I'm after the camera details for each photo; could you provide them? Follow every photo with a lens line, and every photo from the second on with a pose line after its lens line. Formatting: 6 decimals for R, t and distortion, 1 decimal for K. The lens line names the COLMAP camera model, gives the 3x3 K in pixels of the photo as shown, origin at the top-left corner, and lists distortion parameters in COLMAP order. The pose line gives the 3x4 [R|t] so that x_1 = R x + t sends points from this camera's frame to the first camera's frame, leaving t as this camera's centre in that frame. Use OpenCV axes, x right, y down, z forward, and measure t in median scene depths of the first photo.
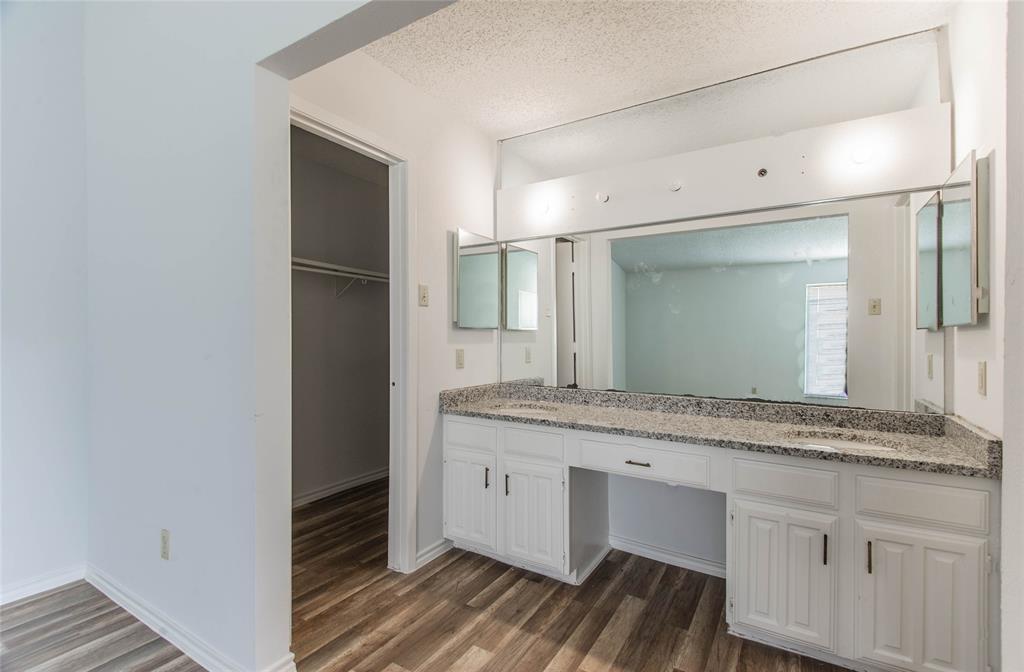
lens RADIAL K [[466.4, 0, 515.0], [0, 466.4, 339.9], [0, 0, 1]] dist [0.041222, -0.026226]
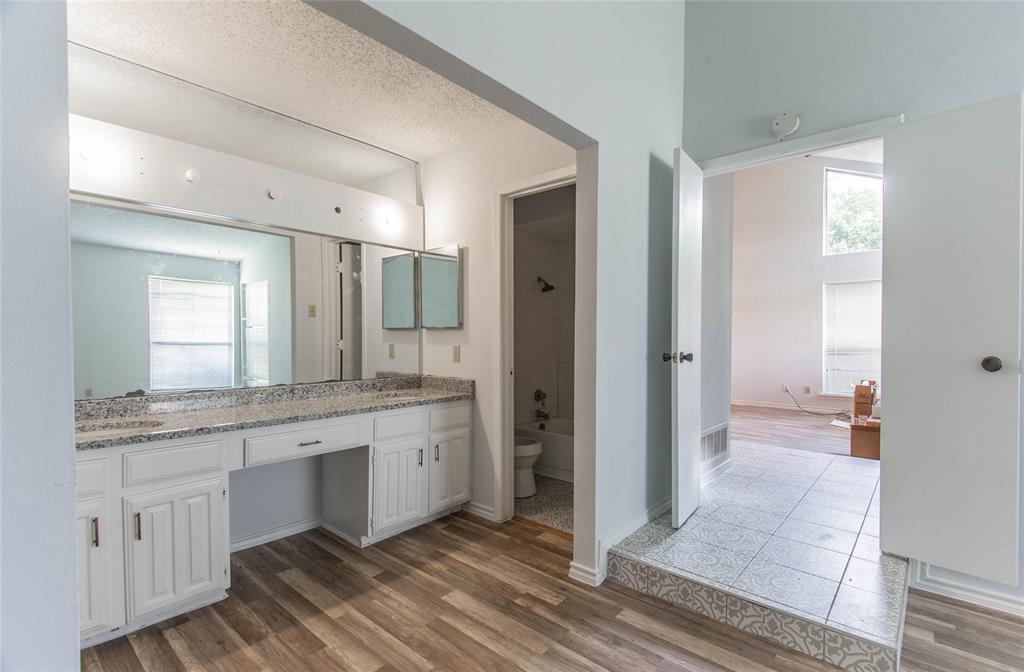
lens RADIAL K [[466.4, 0, 515.0], [0, 466.4, 339.9], [0, 0, 1]] dist [0.041222, -0.026226]
pose [[0.173995, -0.011766, 0.984676, -0.770084], [0.001681, 0.999931, 0.011651, -0.001894], [-0.984745, -0.000372, 0.174003, 0.302514]]
